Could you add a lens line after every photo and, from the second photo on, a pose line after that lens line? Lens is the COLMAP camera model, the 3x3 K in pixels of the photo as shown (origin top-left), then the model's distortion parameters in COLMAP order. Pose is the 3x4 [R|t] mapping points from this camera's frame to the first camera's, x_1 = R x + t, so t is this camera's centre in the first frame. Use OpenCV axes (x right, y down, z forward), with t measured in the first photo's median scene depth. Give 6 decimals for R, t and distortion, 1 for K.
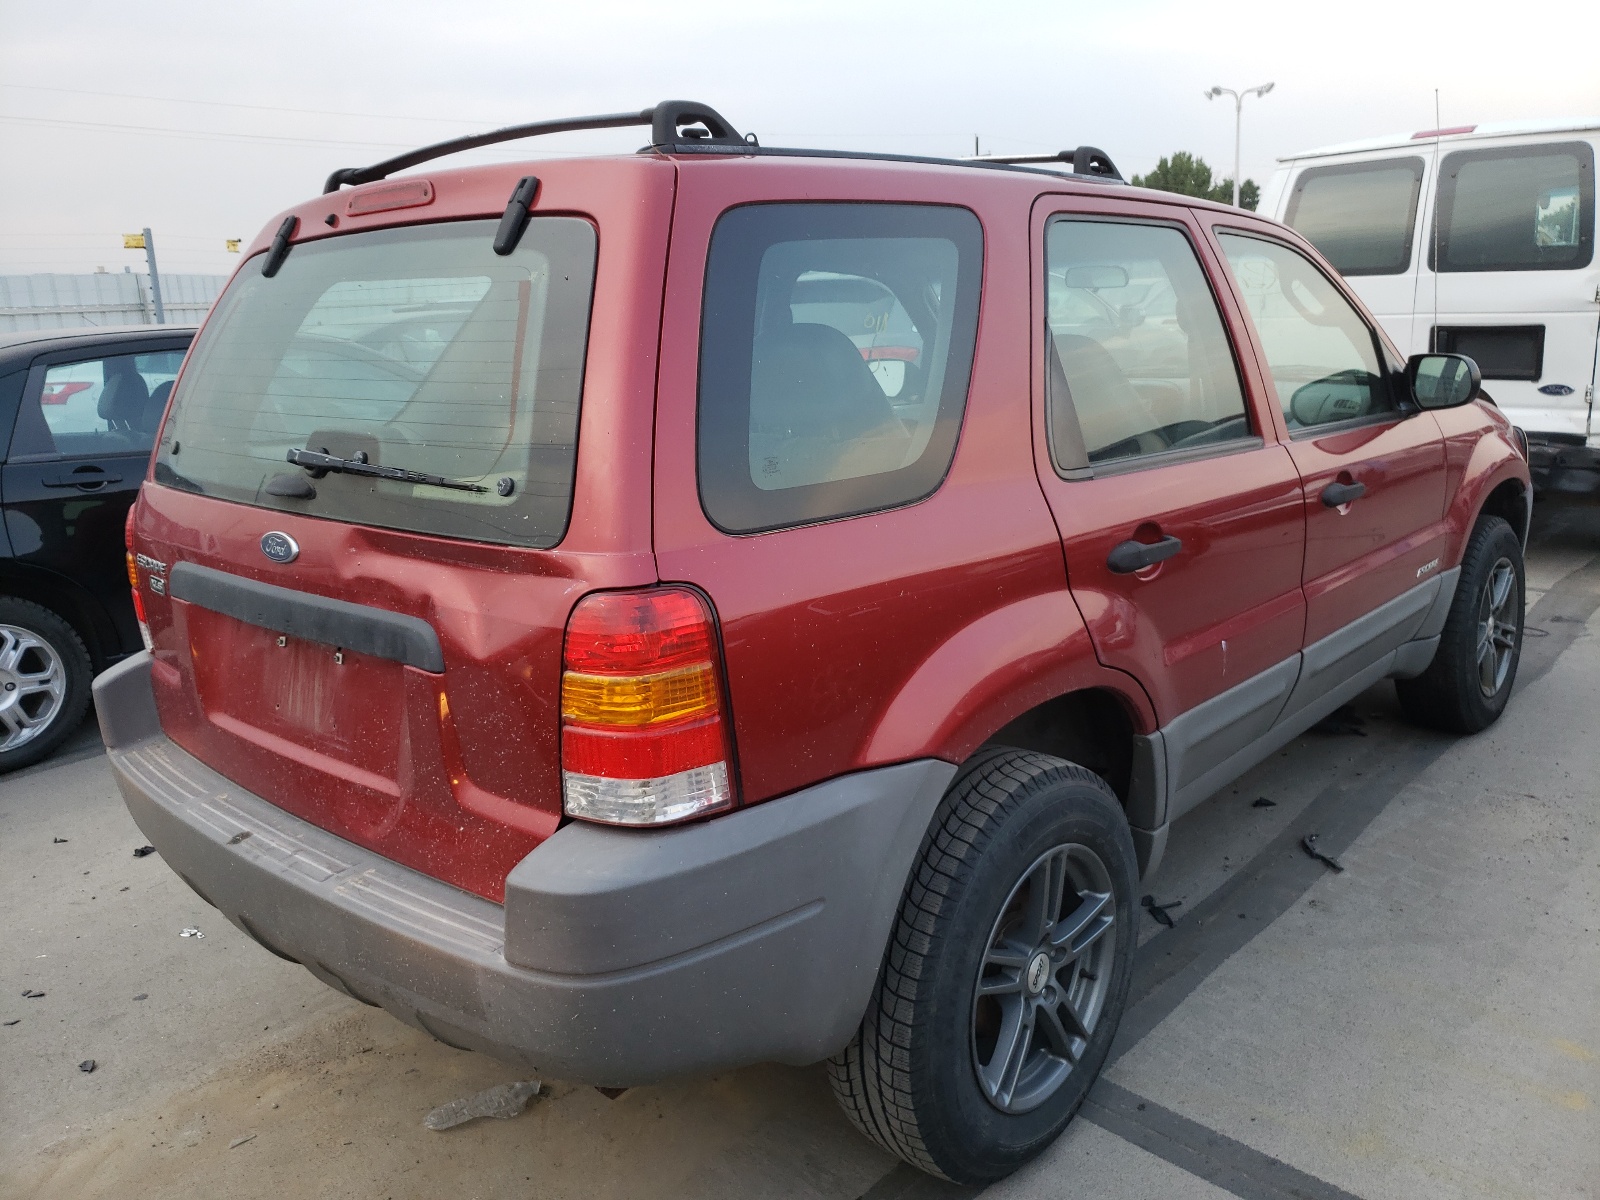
lens RADIAL K [[1213.3, 0, 853.4], [0, 1213.3, 595.4], [0, 0, 1]] dist [0.002249, 0.001355]
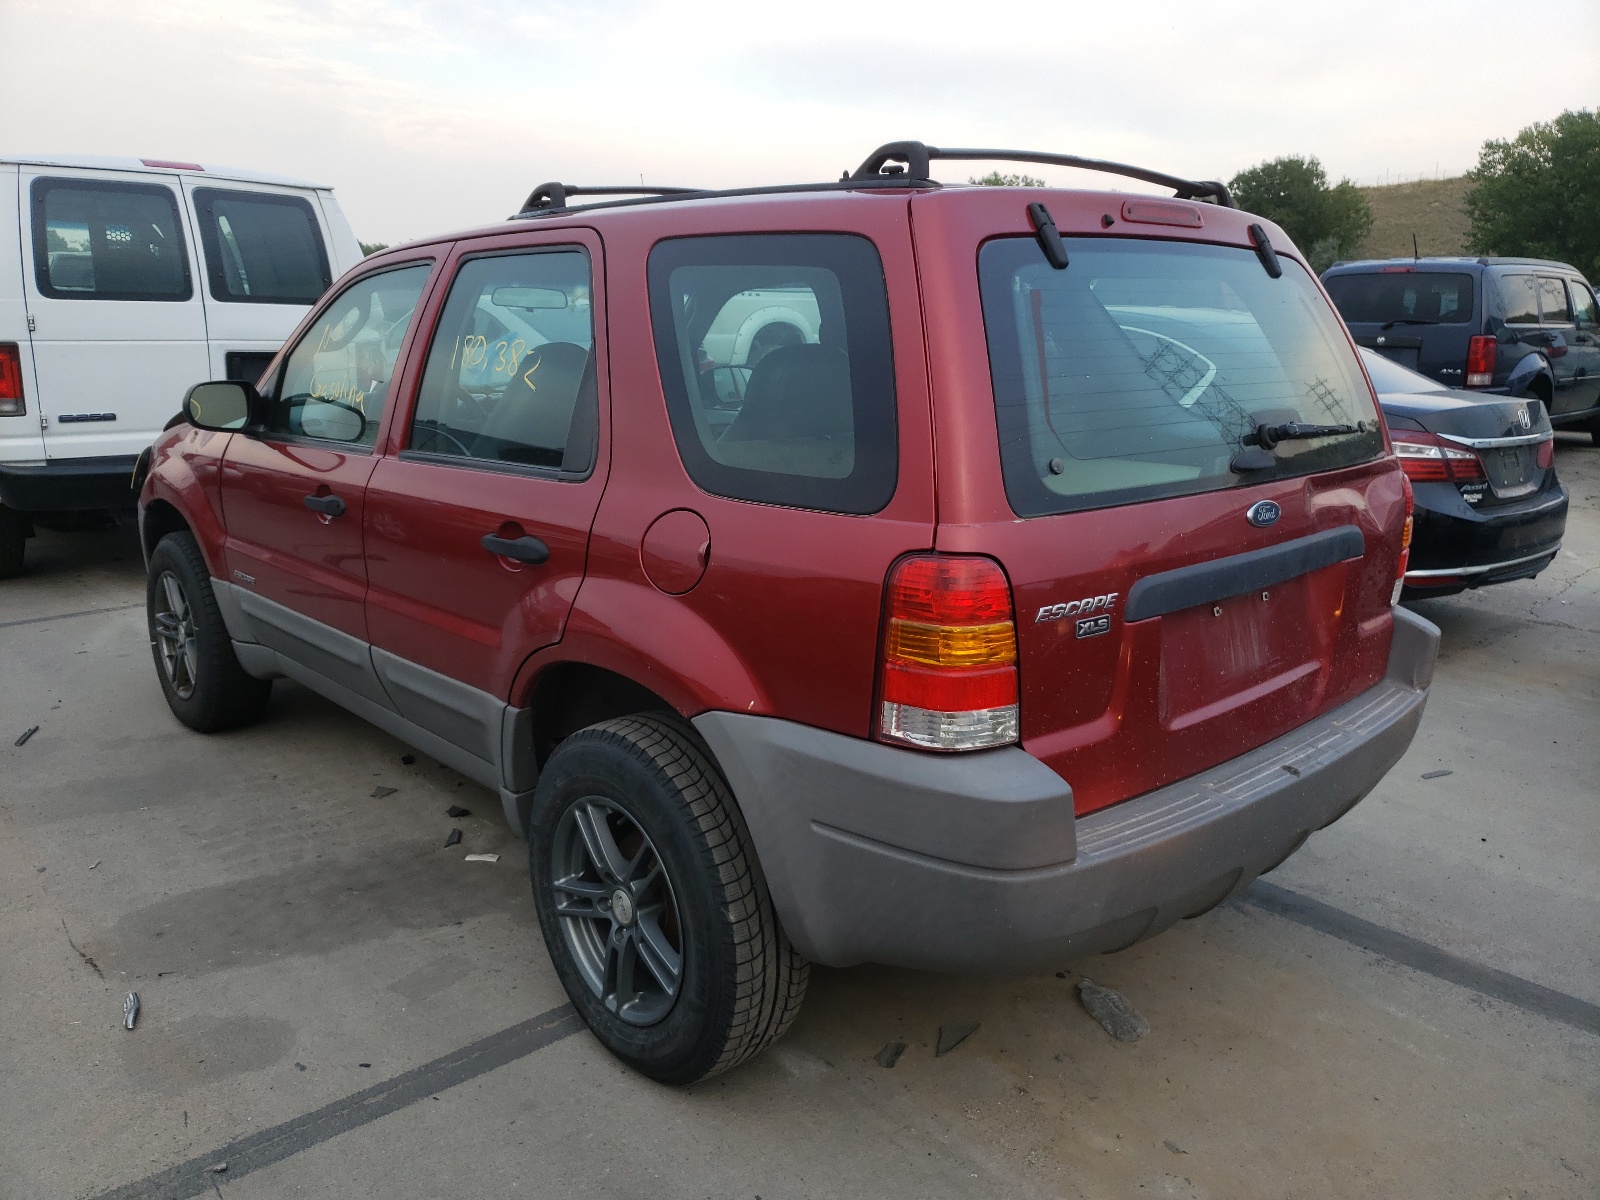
lens RADIAL K [[1194.9, 0, 800.0], [0, 1194.9, 600.0], [0, 0, 1]] dist [0.007372, -0.001142]
pose [[0.130595, -0.190009, 0.973058, -1.633630], [0.214830, 0.963568, 0.159324, -0.233720], [-0.967881, 0.188235, 0.166657, 1.231847]]
